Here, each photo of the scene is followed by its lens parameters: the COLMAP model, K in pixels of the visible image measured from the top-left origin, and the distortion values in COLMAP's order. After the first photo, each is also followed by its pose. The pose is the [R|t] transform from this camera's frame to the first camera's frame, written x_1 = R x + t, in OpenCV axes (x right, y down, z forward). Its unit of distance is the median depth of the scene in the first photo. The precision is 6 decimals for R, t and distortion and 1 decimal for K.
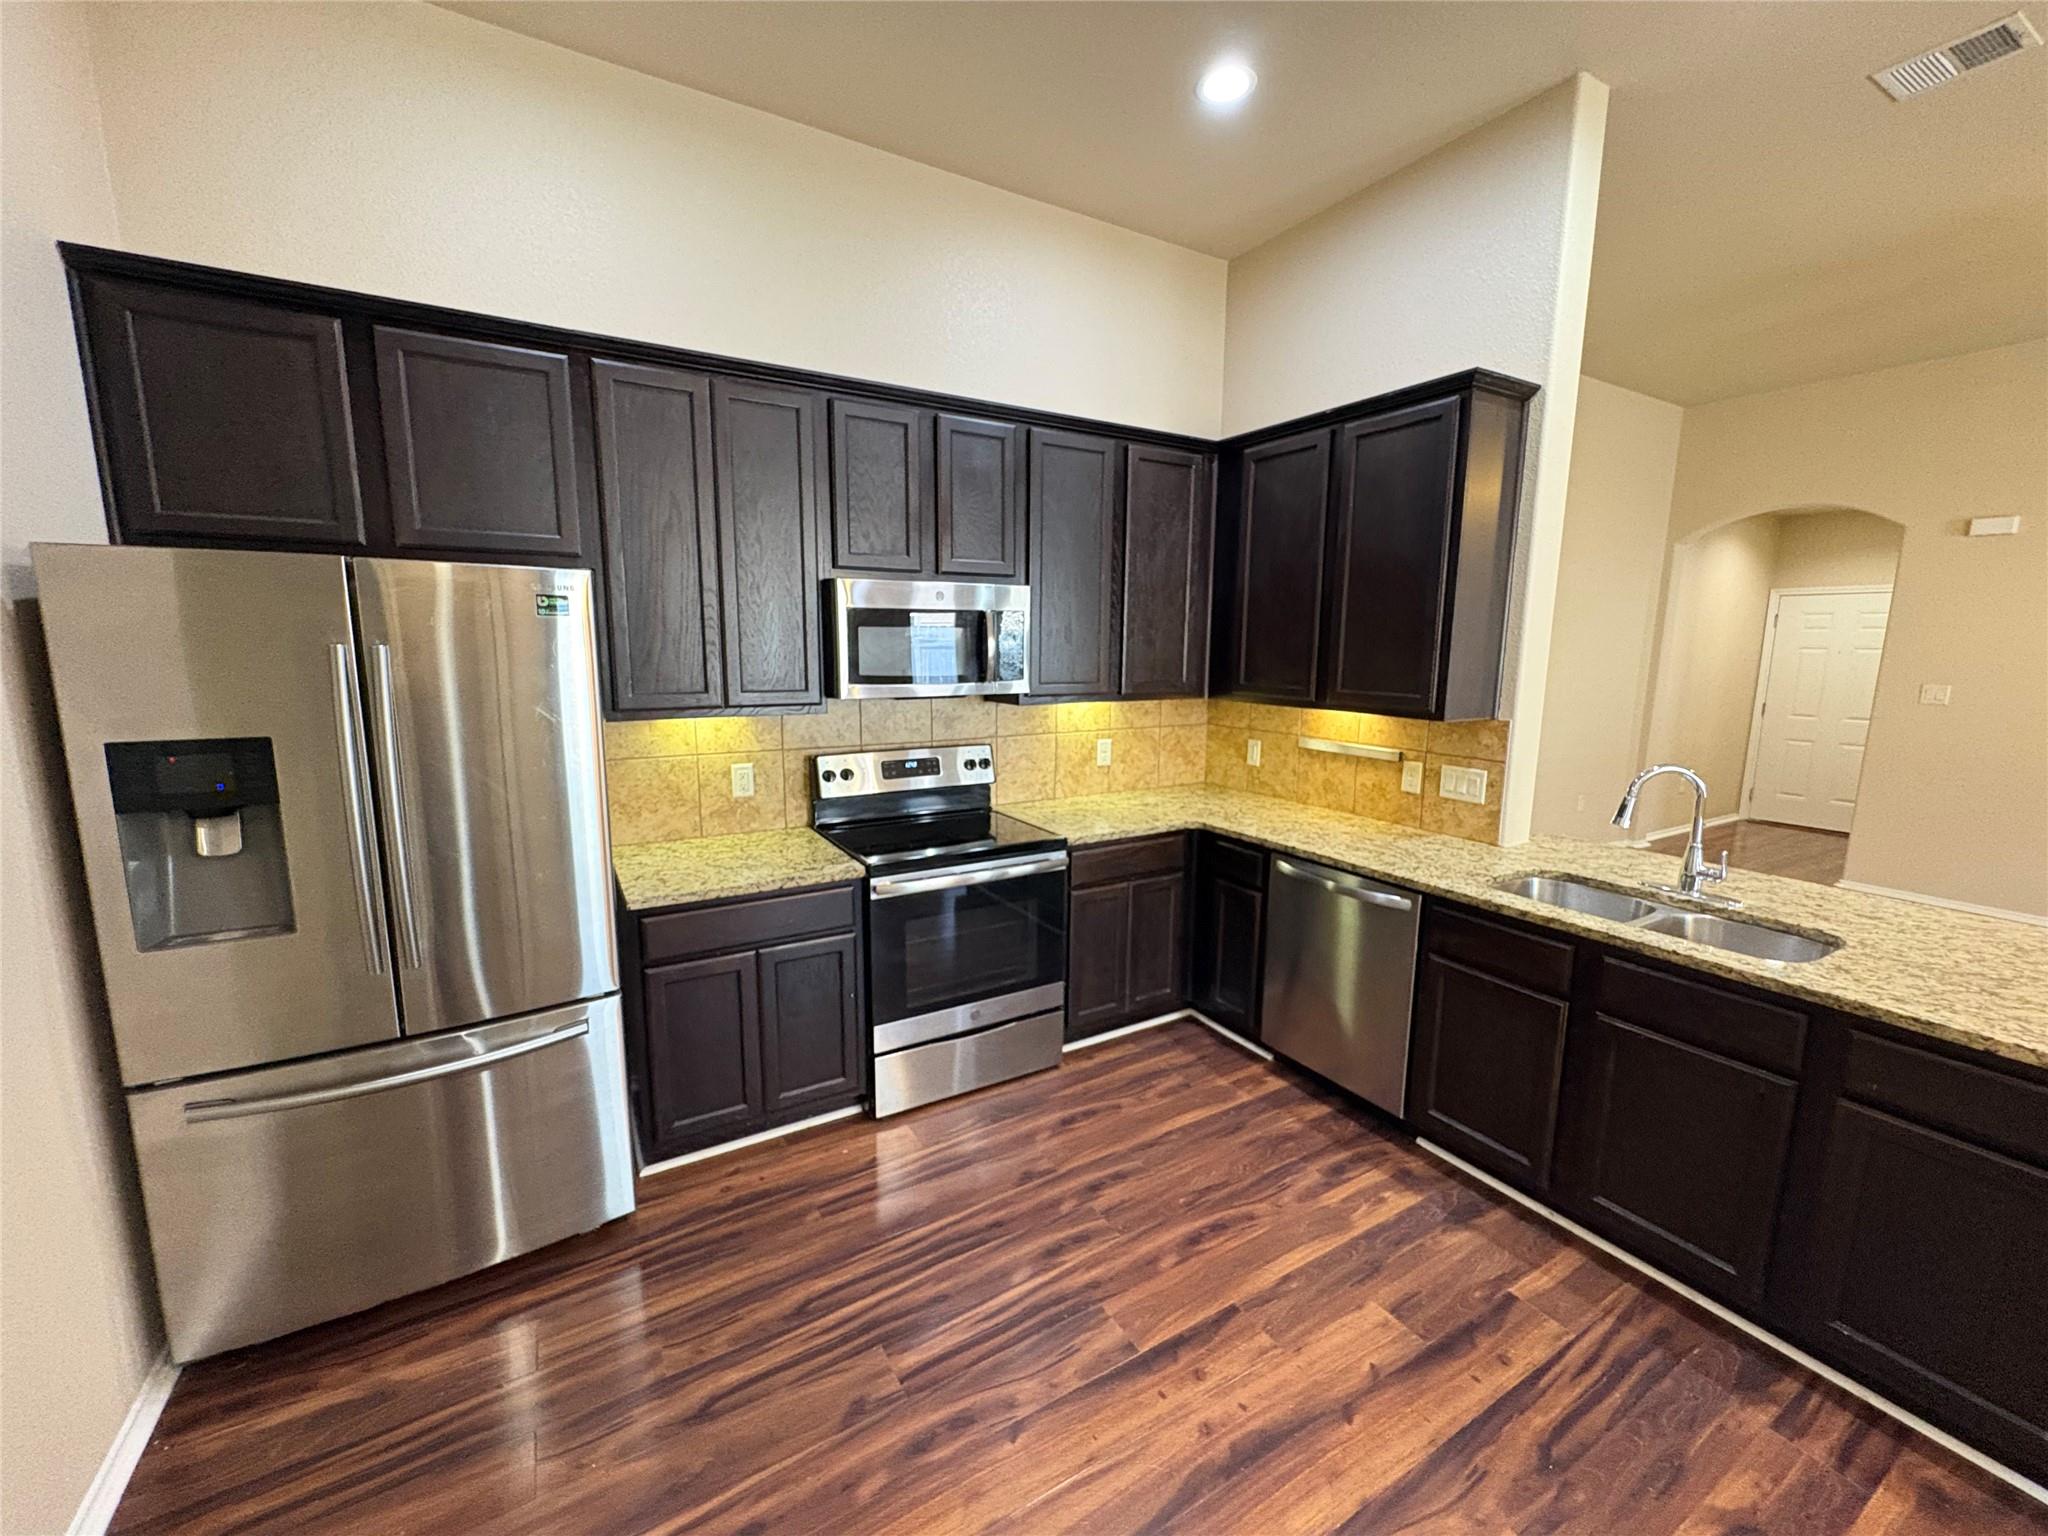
lens RADIAL K [[817.4, 0, 1023.9], [0, 817.4, 771.0], [0, 0, 1]] dist [0.001680, -0.000566]
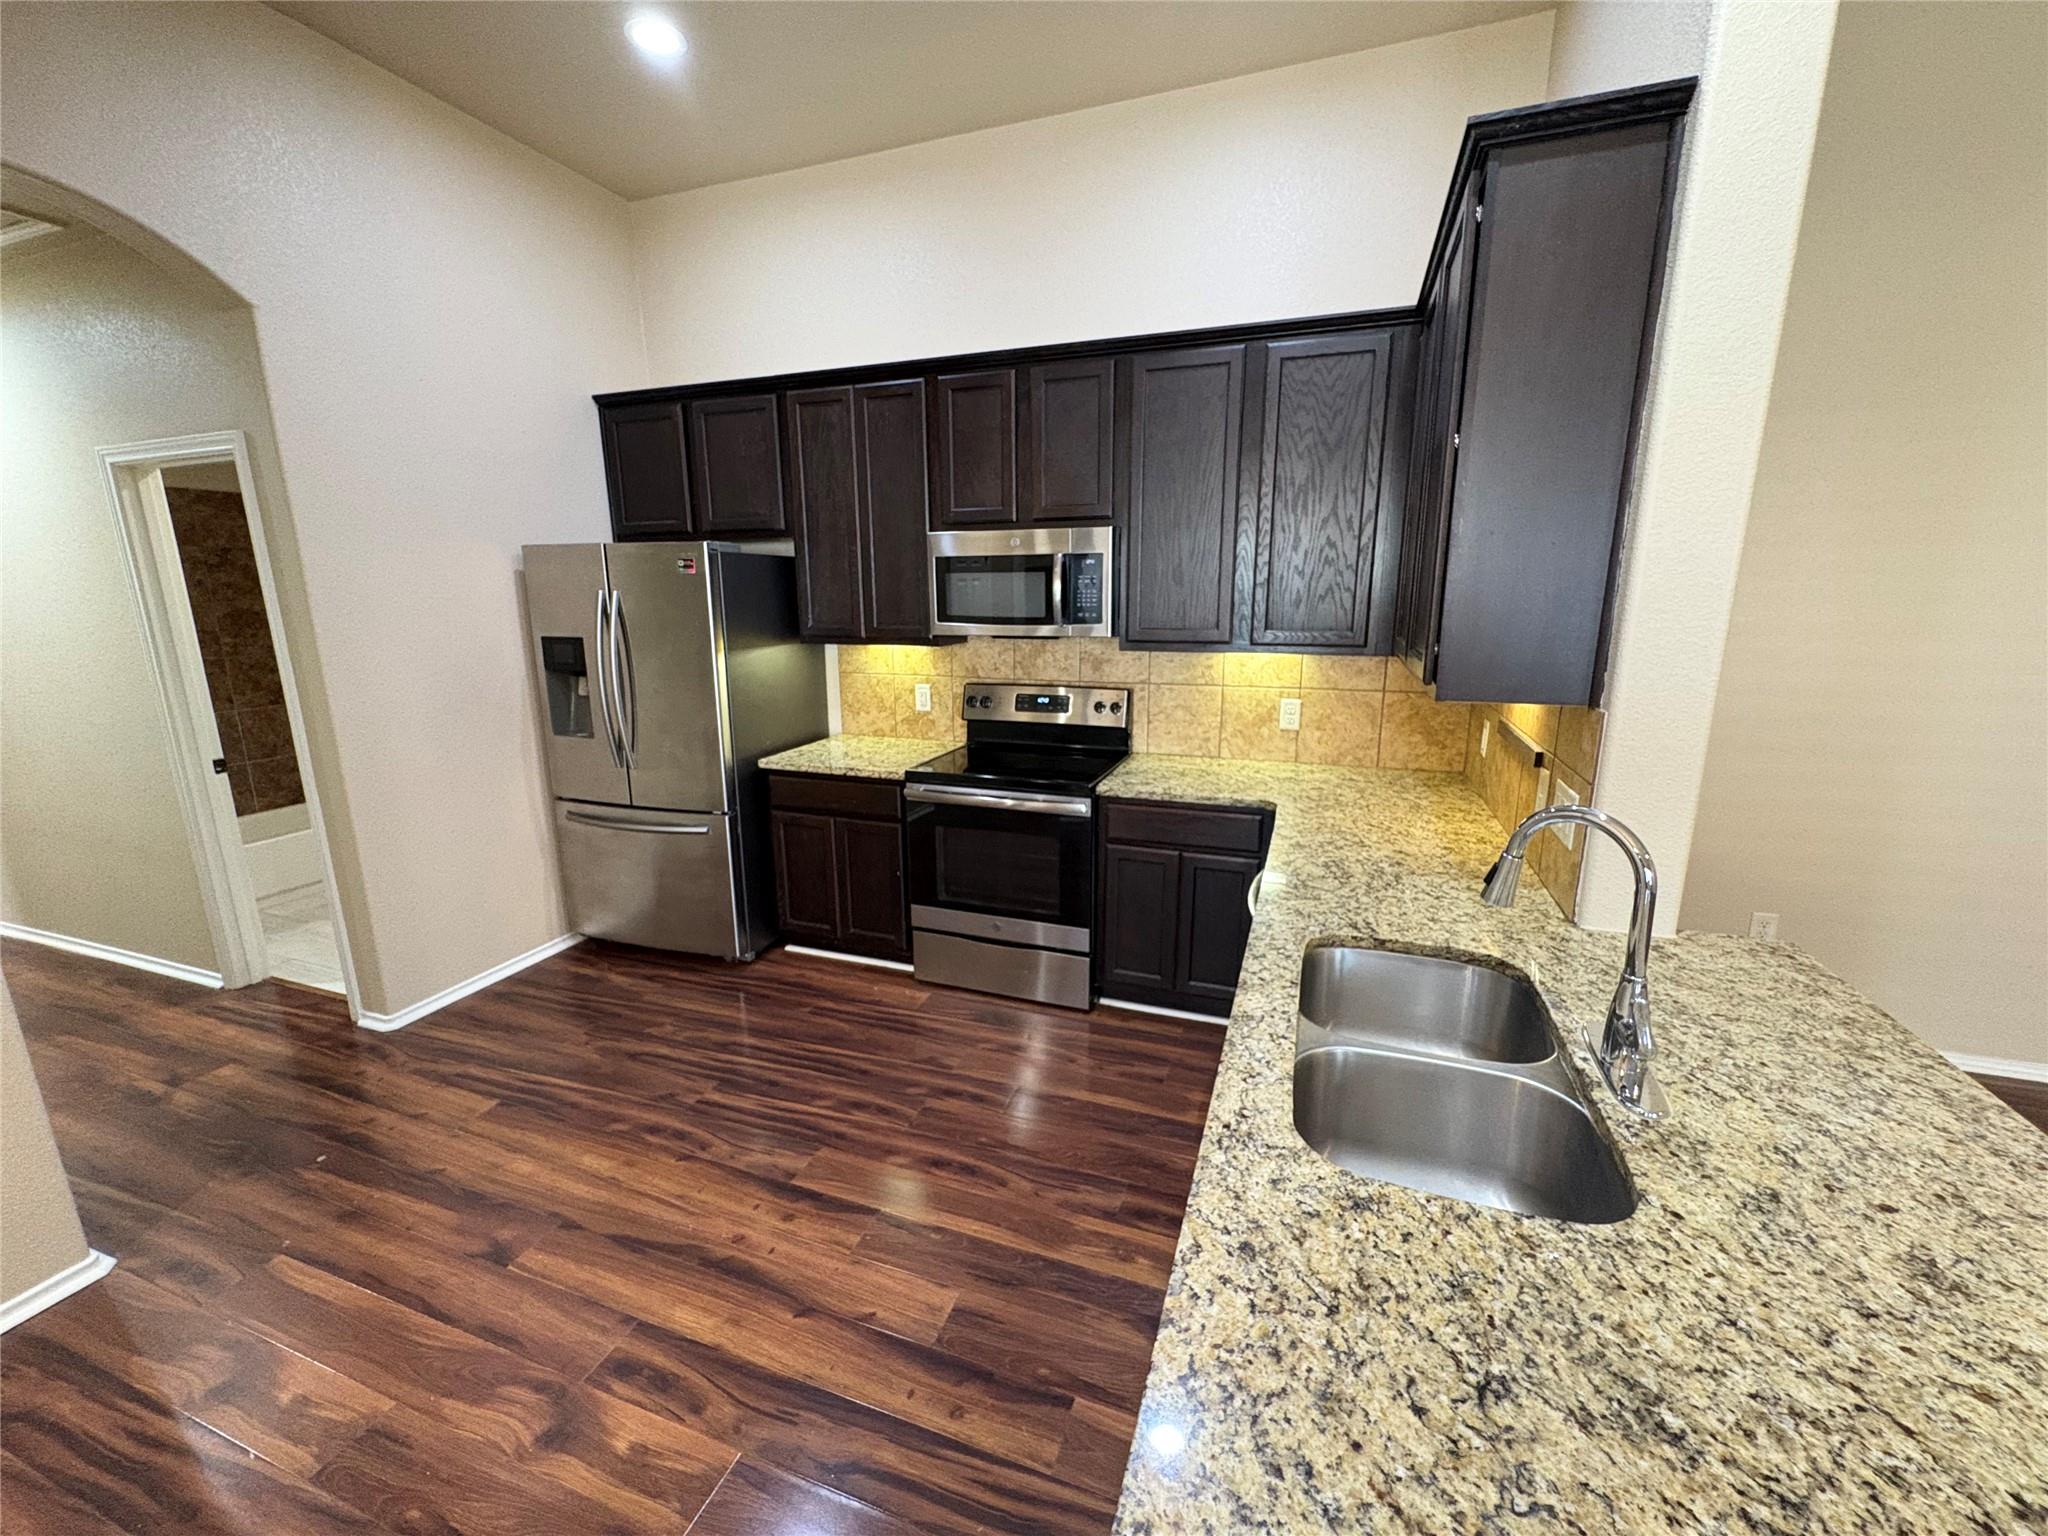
lens RADIAL K [[817.4, 0, 1023.9], [0, 817.4, 771.0], [0, 0, 1]] dist [0.001680, -0.000566]
pose [[0.634769, 0.160152, -0.755923, 0.737023], [-0.112472, 0.987017, 0.114666, -0.039529], [0.764472, 0.012234, 0.644541, 0.301818]]
